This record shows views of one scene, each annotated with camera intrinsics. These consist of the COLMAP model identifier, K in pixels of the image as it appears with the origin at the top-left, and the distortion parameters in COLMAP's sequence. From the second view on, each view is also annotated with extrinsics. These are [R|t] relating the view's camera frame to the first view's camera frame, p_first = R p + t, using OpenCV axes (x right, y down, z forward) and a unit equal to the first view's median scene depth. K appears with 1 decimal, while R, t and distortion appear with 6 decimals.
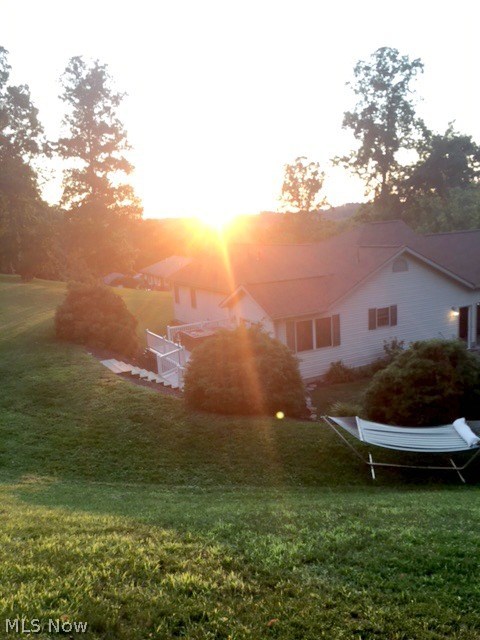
lens RADIAL K [[538.1, 0, 241.4], [0, 538.1, 320.2], [0, 0, 1]] dist [0.043088, -0.019616]
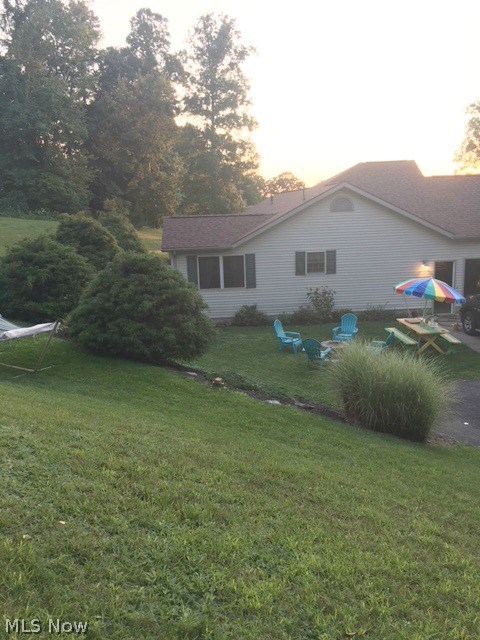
lens RADIAL K [[538.1, 0, 234.5], [0, 538.1, 318.5], [0, 0, 1]] dist [0.043088, -0.019616]
pose [[0.910218, 0.108567, -0.399645, 0.211916], [-0.089851, 0.993810, 0.065335, 0.016783], [0.404265, -0.023561, 0.914339, 0.054797]]
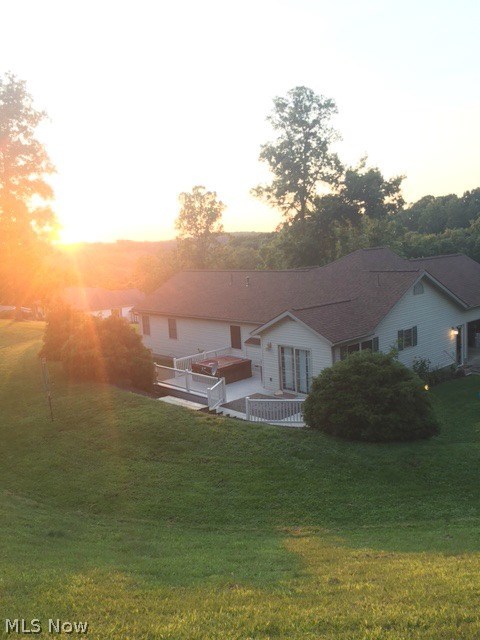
lens RADIAL K [[538.1, 0, 240.3], [0, 538.1, 322.3], [0, 0, 1]] dist [0.043088, -0.019616]
pose [[0.967840, -0.034148, 0.249238, -0.129895], [0.046077, 0.998047, -0.042184, -0.003068], [-0.247311, 0.052311, 0.967523, 0.028119]]
